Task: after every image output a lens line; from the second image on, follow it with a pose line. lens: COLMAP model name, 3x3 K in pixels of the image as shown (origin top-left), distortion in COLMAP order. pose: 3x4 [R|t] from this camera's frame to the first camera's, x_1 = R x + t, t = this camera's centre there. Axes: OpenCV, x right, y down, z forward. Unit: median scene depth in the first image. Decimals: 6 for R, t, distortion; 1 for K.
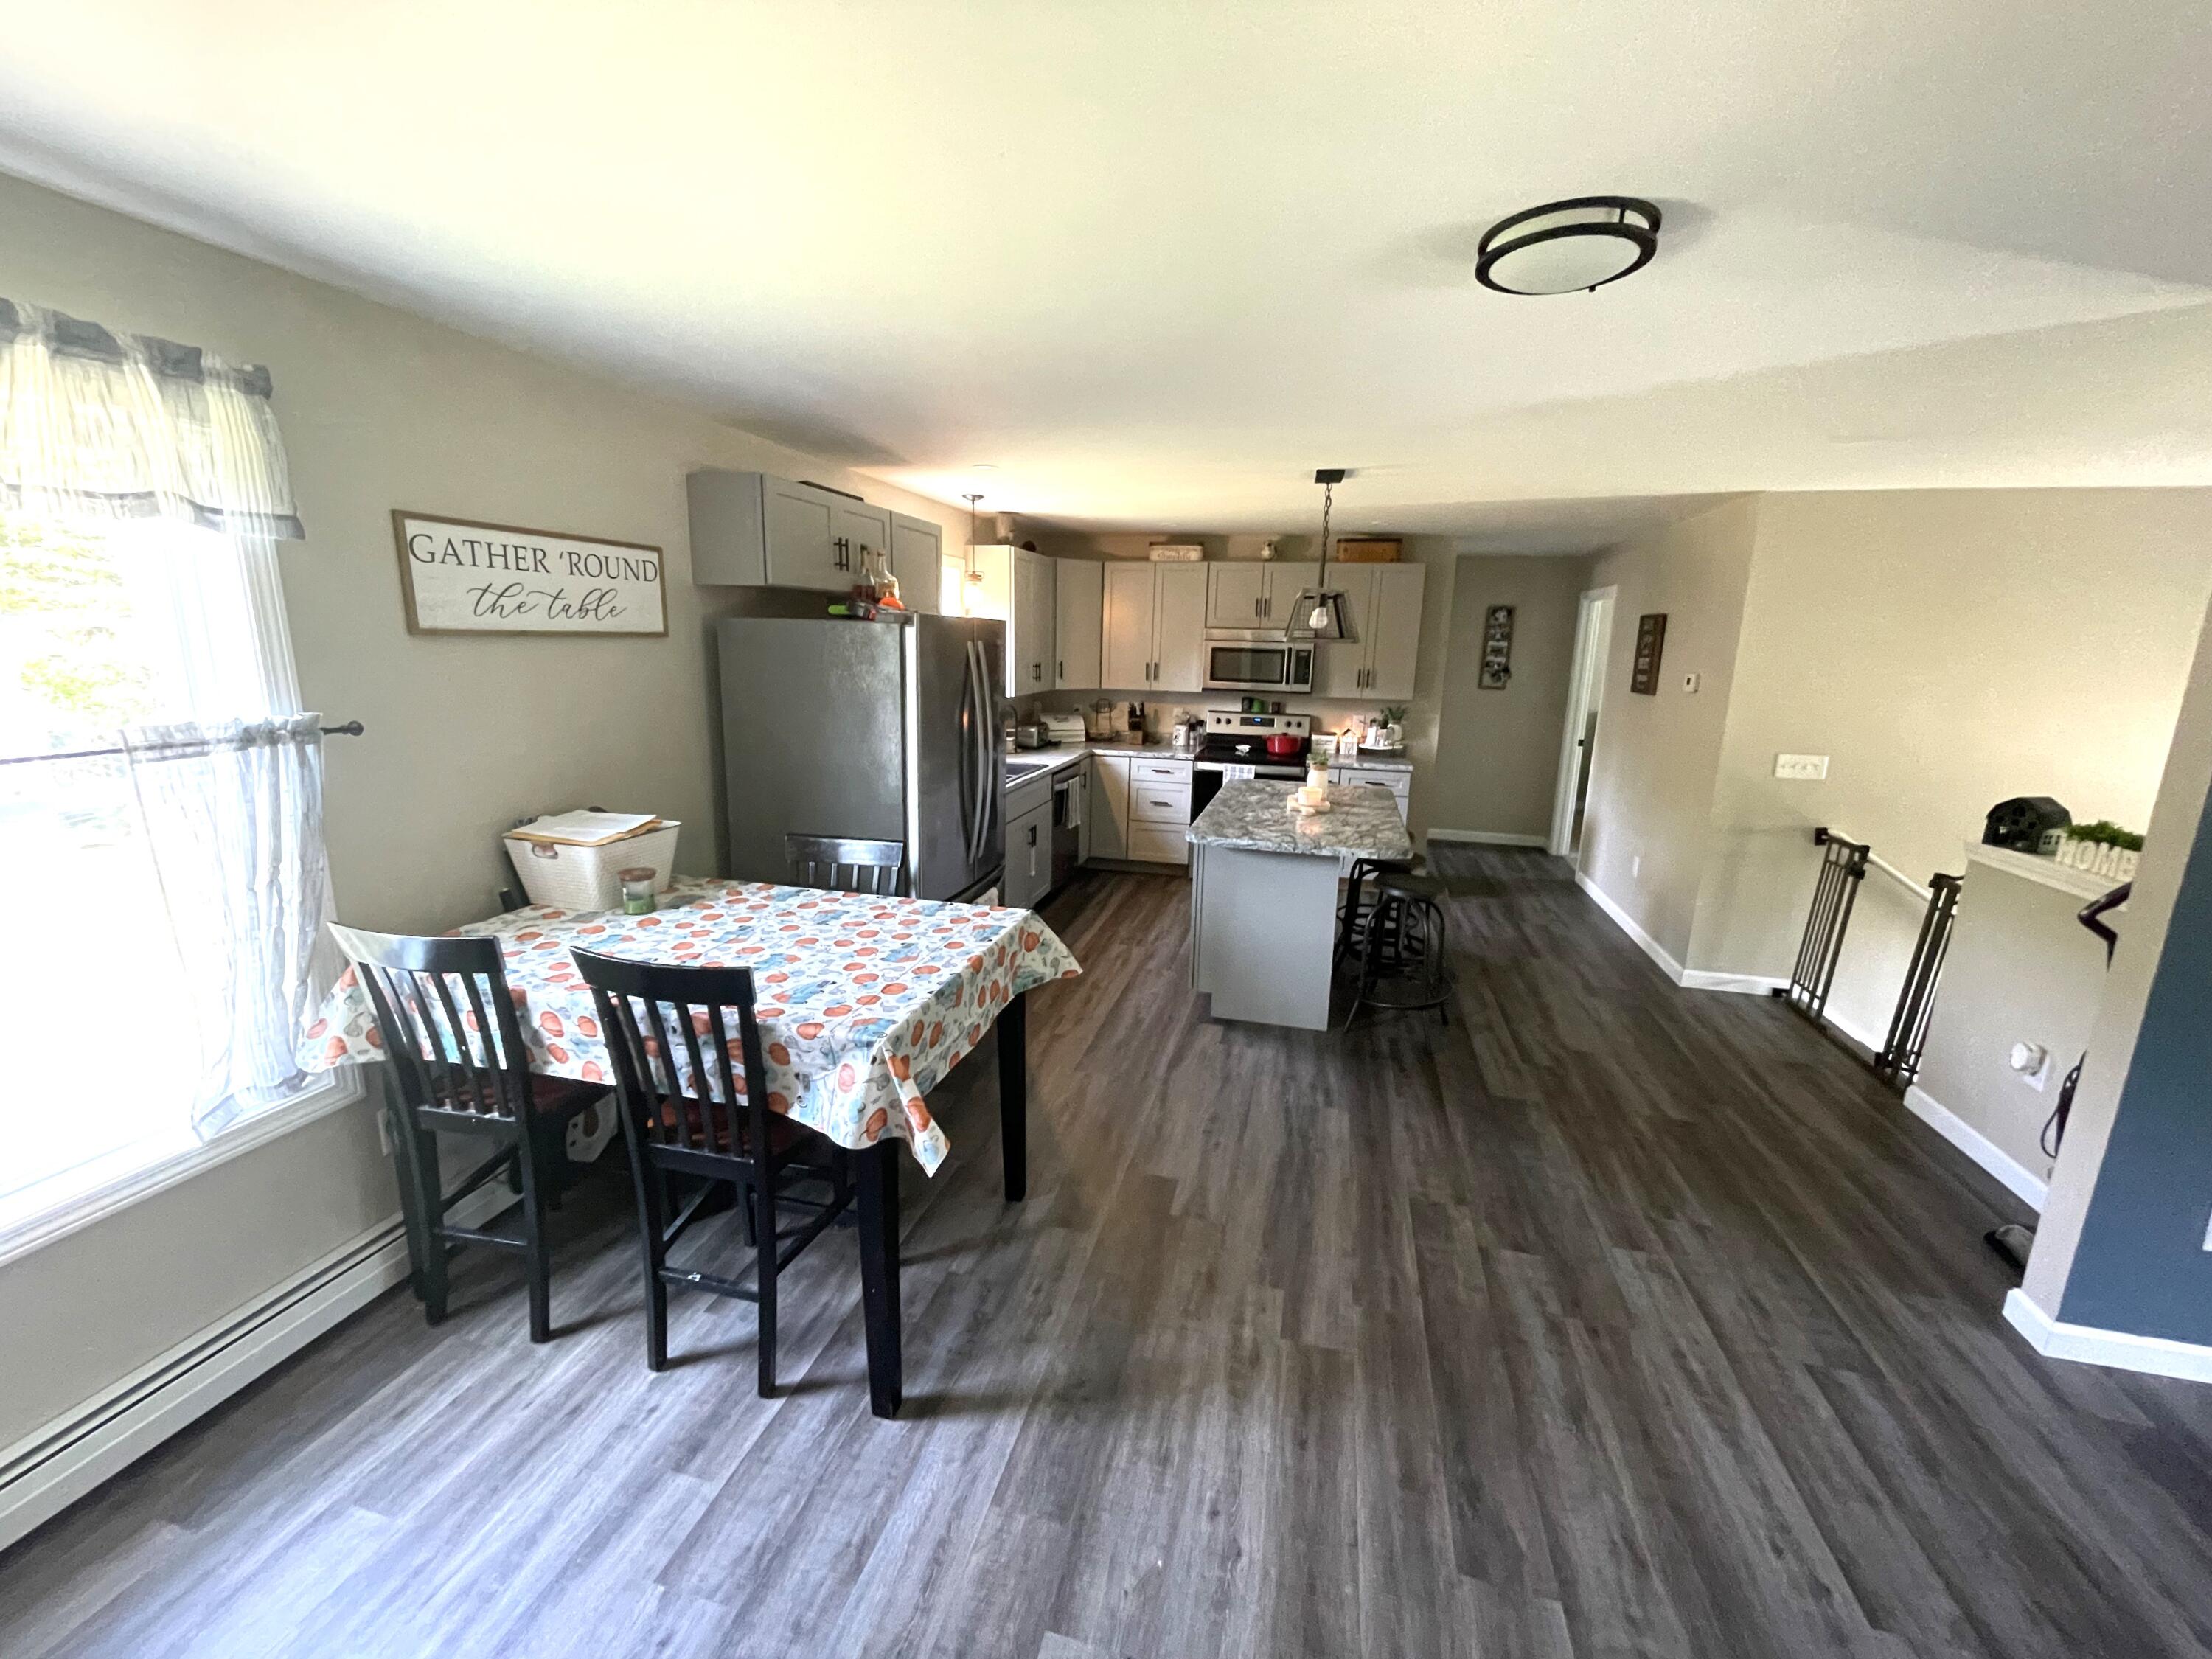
lens RADIAL K [[901.0, 0, 1105.0], [0, 901.0, 828.3], [0, 0, 1]] dist [0.001194, 0.000871]
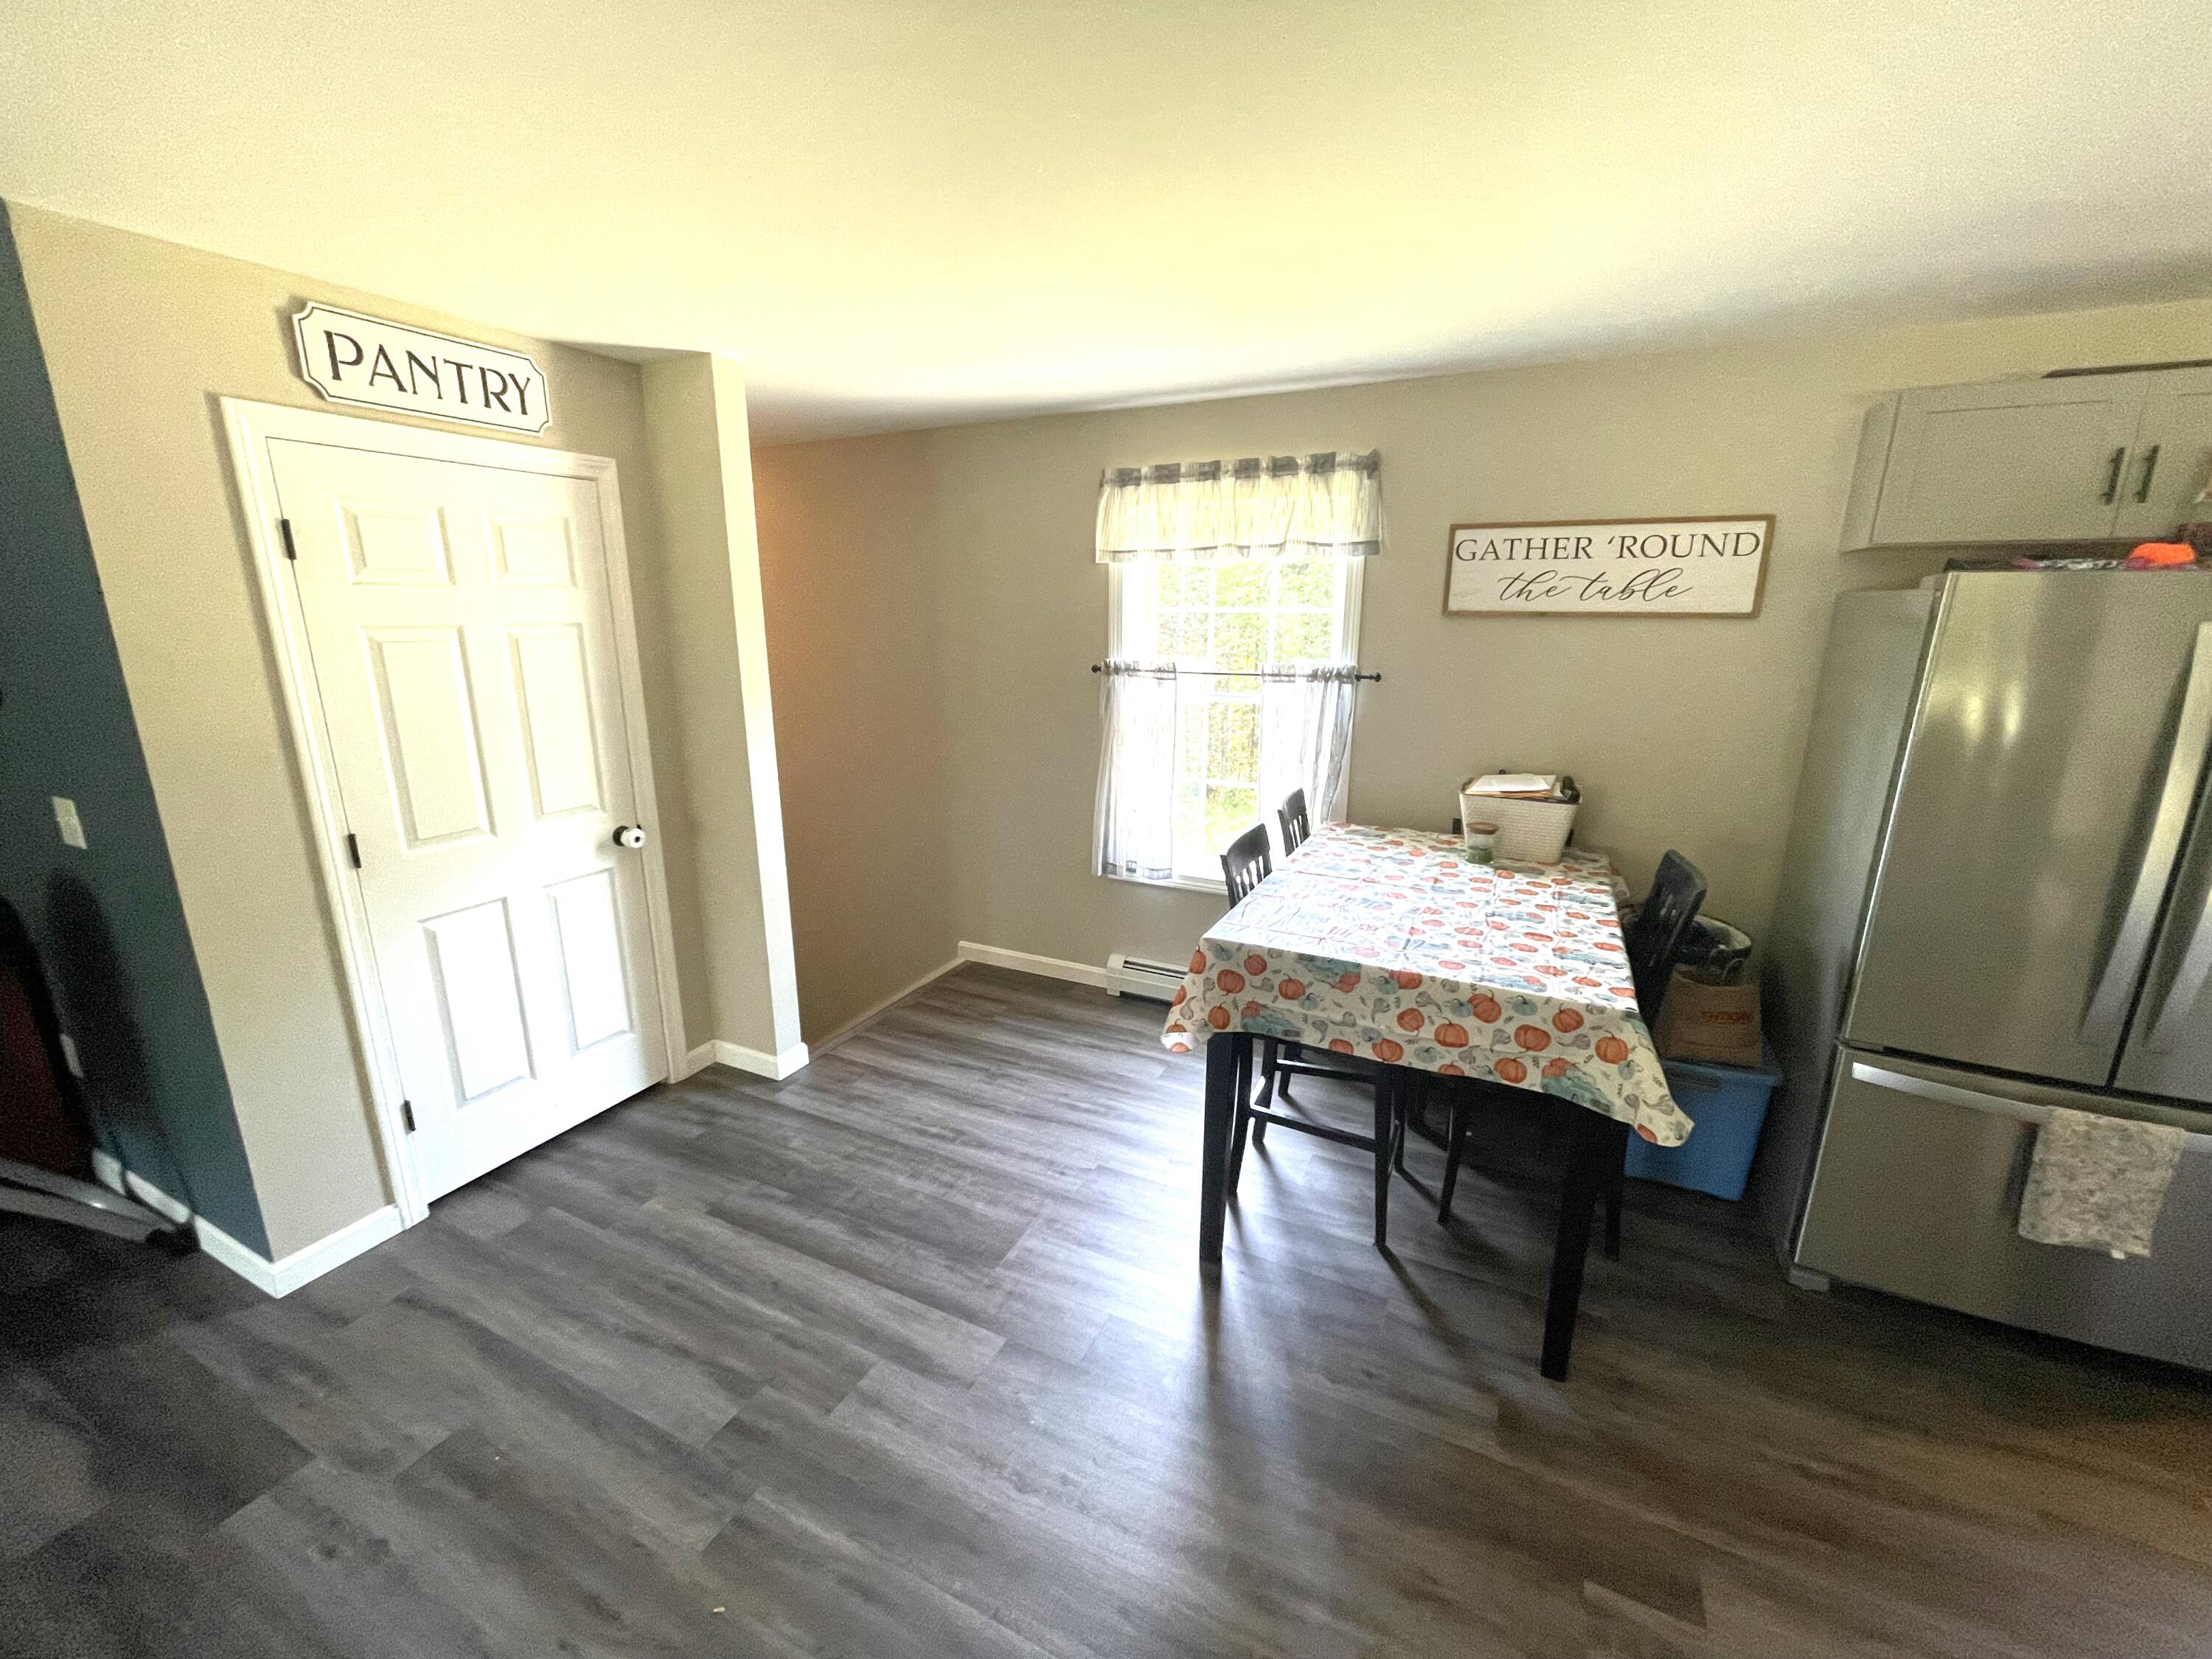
lens RADIAL K [[901.0, 0, 1099.7], [0, 901.0, 832.1], [0, 0, 1]] dist [0.001194, 0.000871]
pose [[-0.208600, 0.213244, -0.954470, 0.658908], [-0.212665, 0.942697, 0.257091, -0.132718], [0.954599, 0.256611, -0.151298, 0.723178]]
